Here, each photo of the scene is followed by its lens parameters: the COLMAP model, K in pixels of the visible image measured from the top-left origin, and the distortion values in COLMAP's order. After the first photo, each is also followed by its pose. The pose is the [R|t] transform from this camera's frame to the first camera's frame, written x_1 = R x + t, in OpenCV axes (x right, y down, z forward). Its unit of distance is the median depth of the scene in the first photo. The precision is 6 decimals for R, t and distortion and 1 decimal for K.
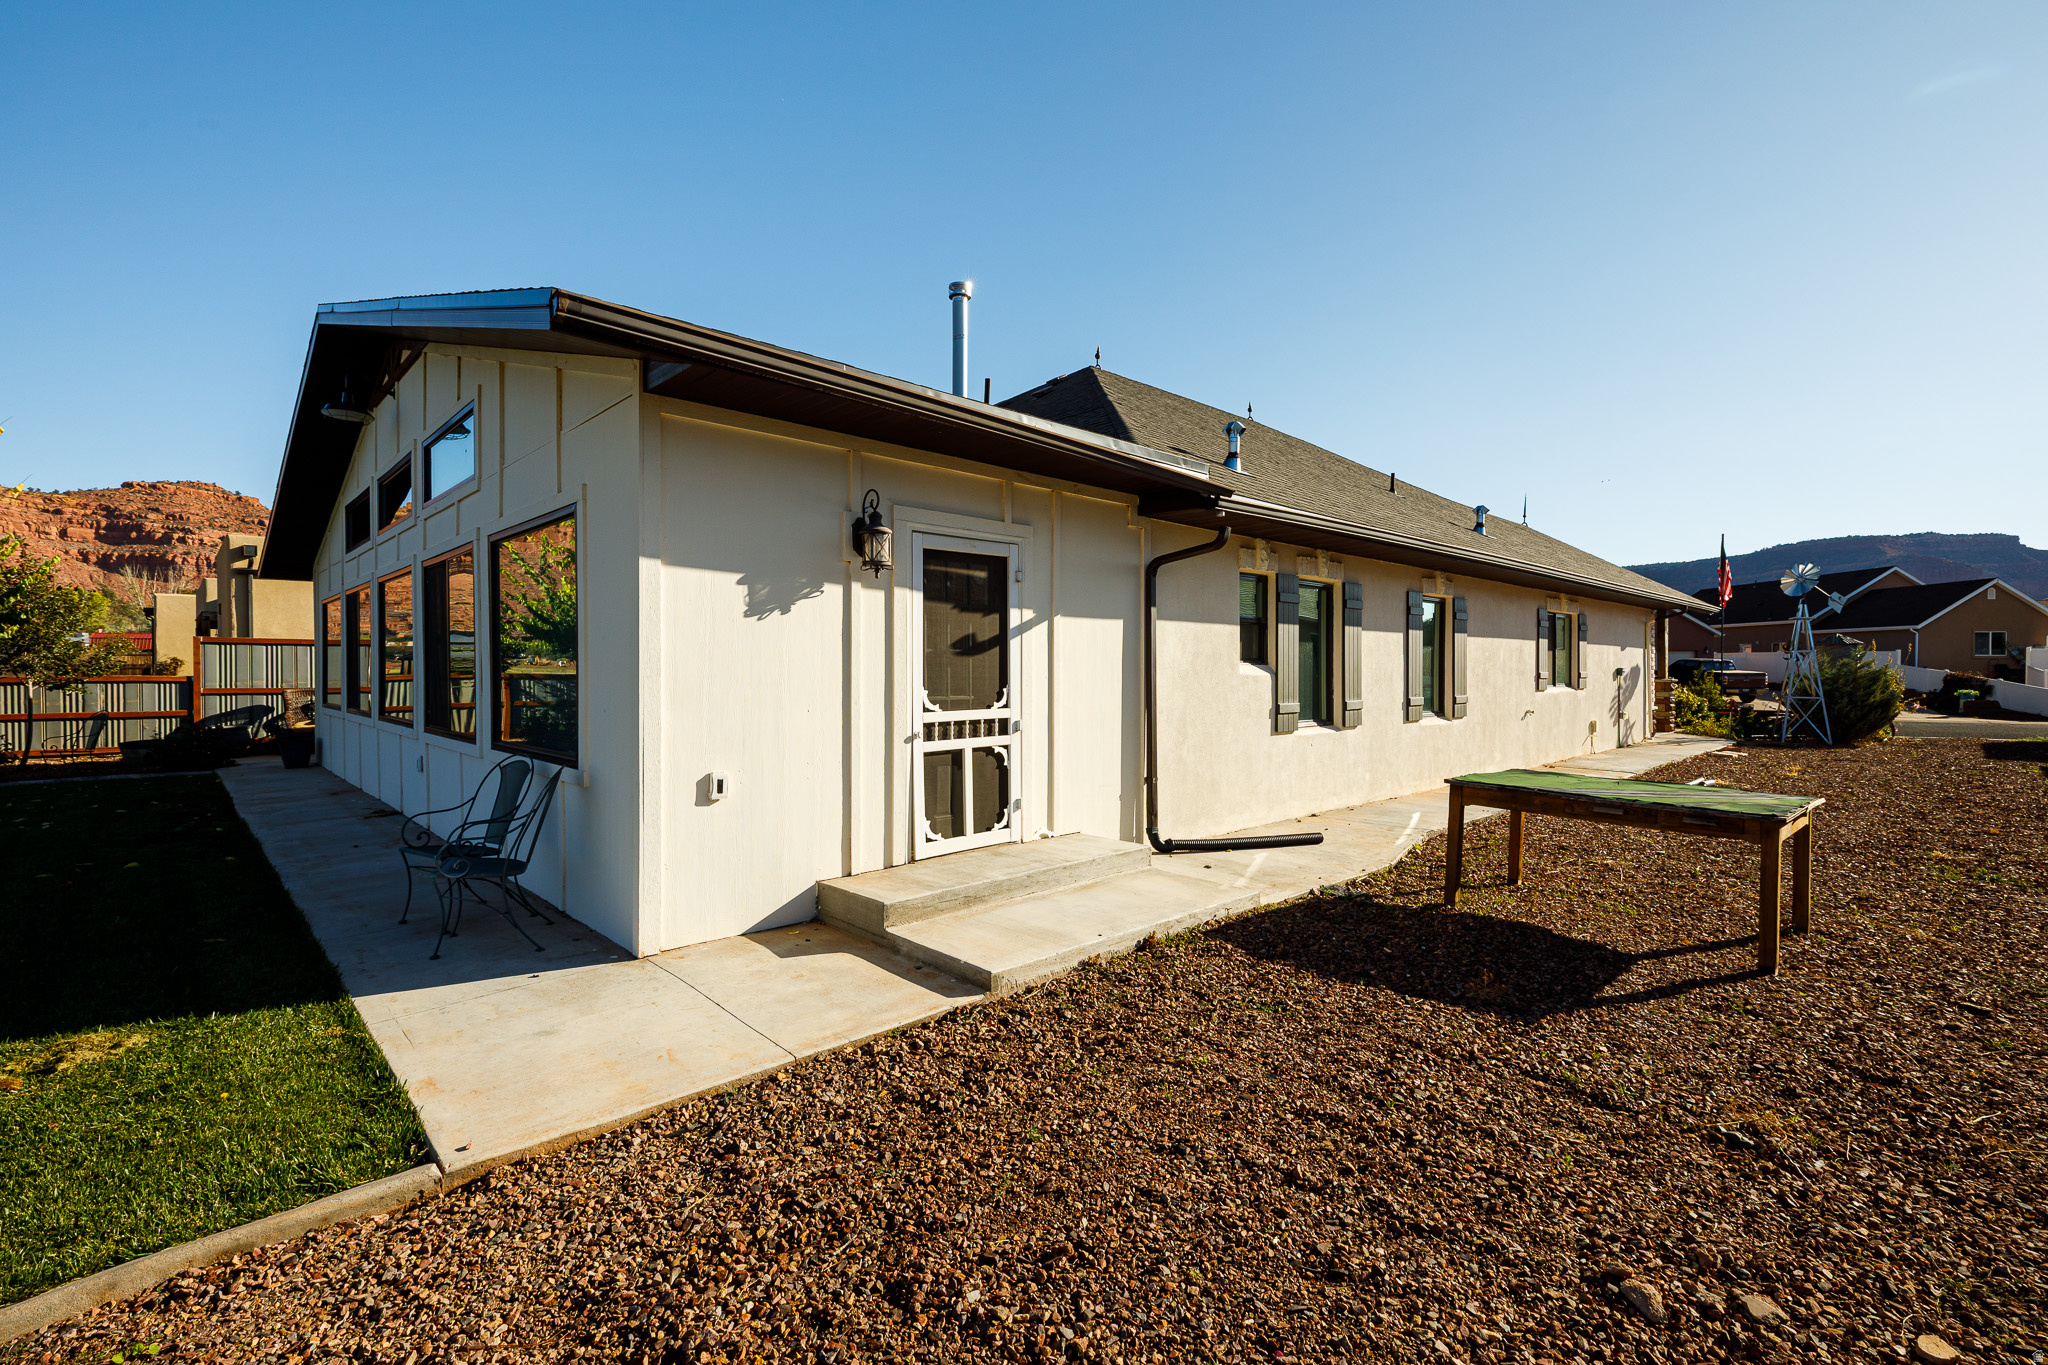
lens RADIAL K [[903.4, 0, 1024.0], [0, 903.4, 682.5], [0, 0, 1]] dist [0.000510, 0.000118]
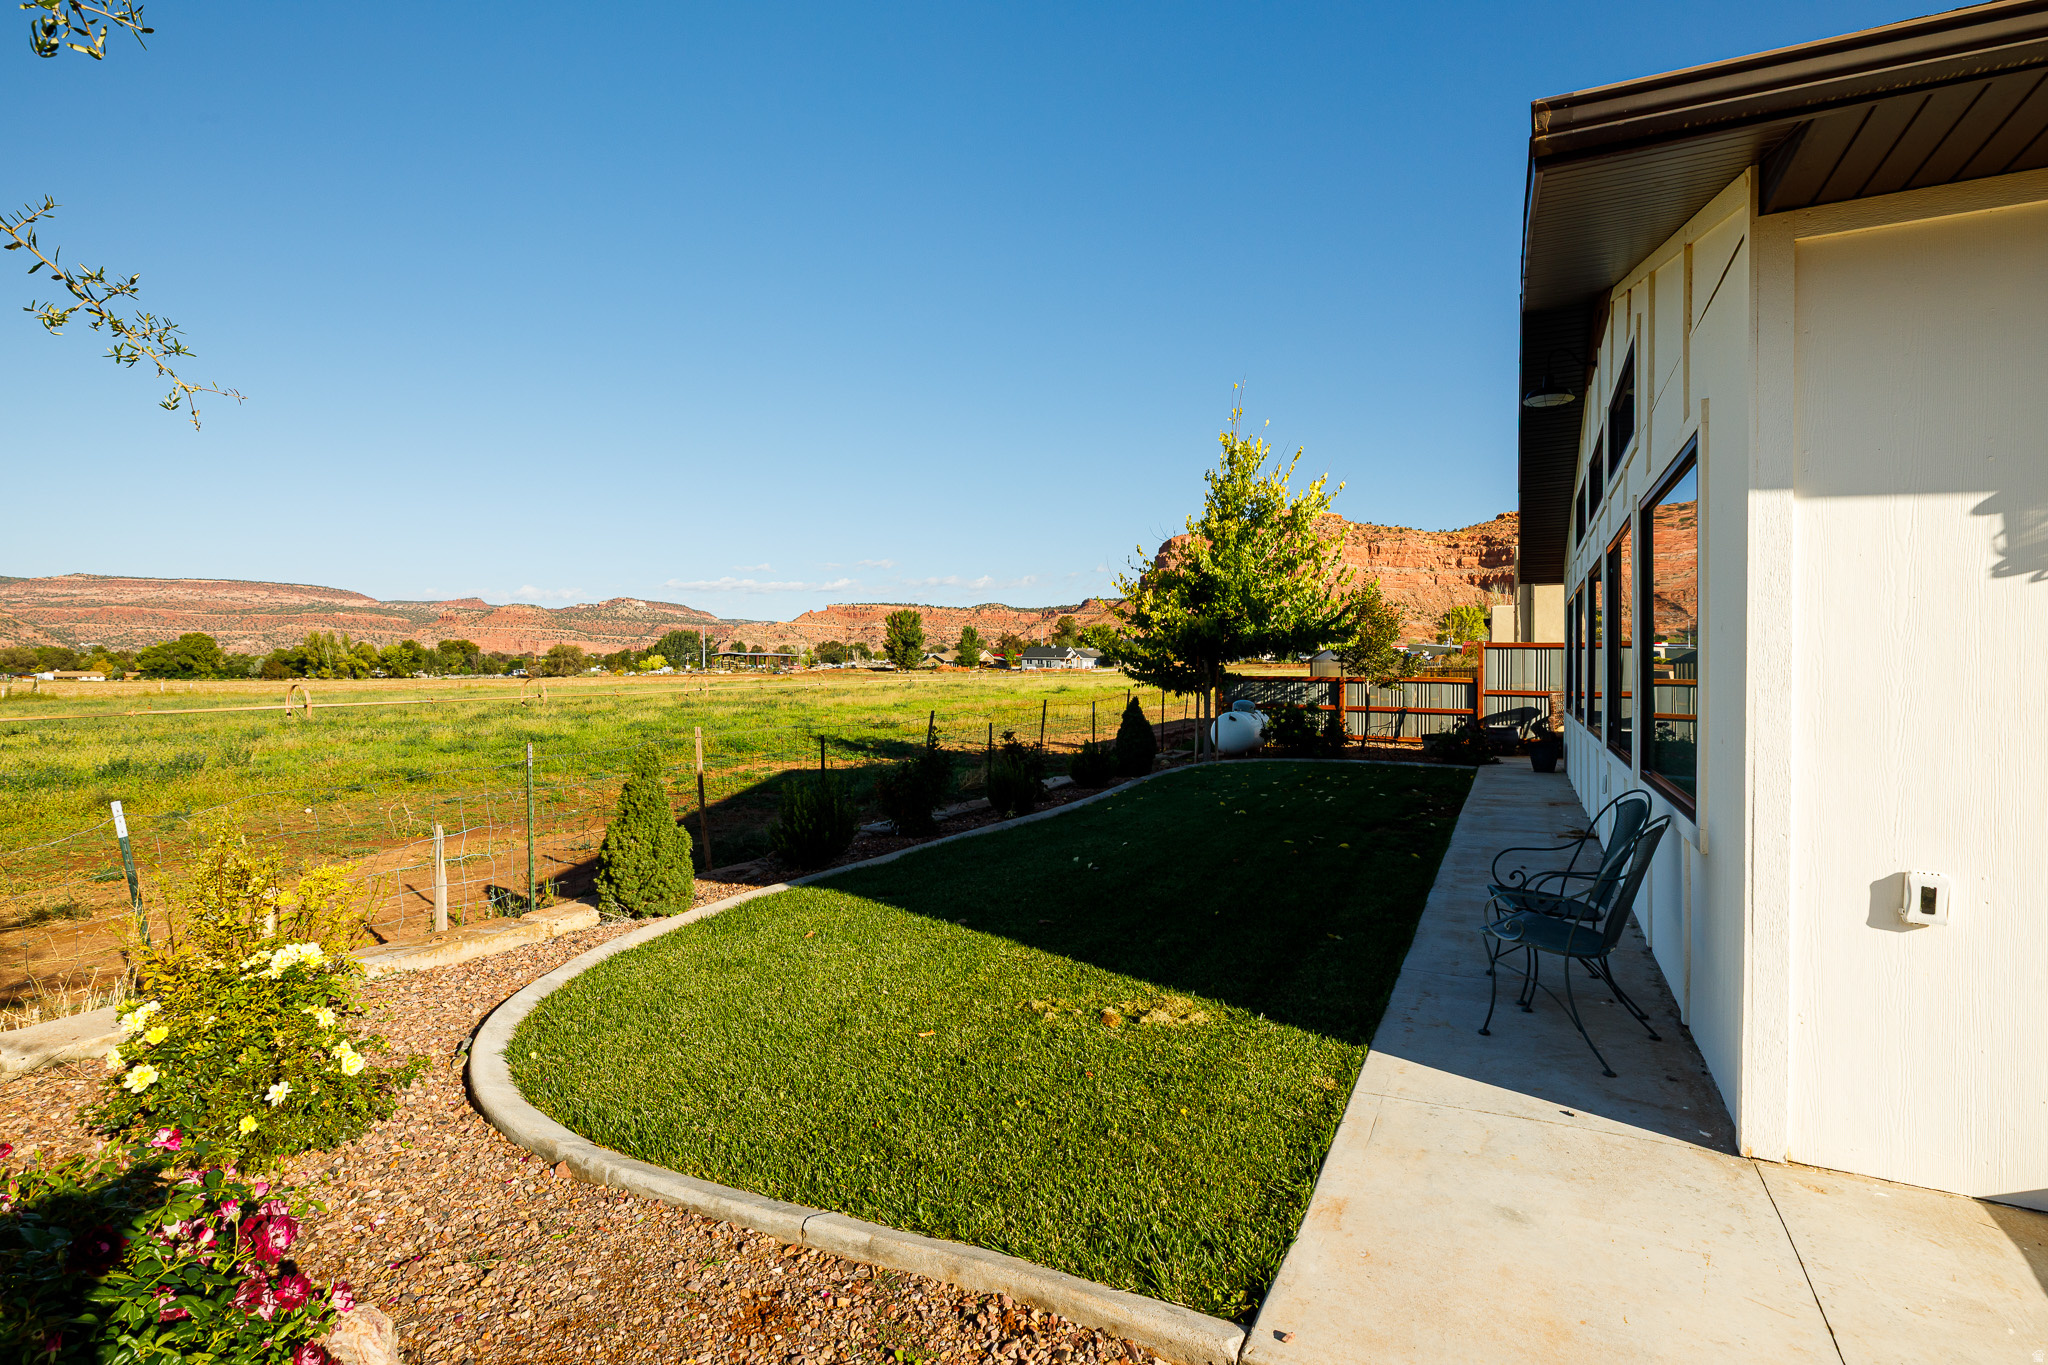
lens RADIAL K [[962.2, 0, 1021.0], [0, 962.2, 668.9], [0, 0, 1]] dist [-0.004660, -0.000177]
pose [[0.323576, 0.004057, -0.946193, 0.022760], [-0.022188, 0.999748, -0.003301, -0.007477], [0.945942, 0.022063, 0.323585, 0.321460]]
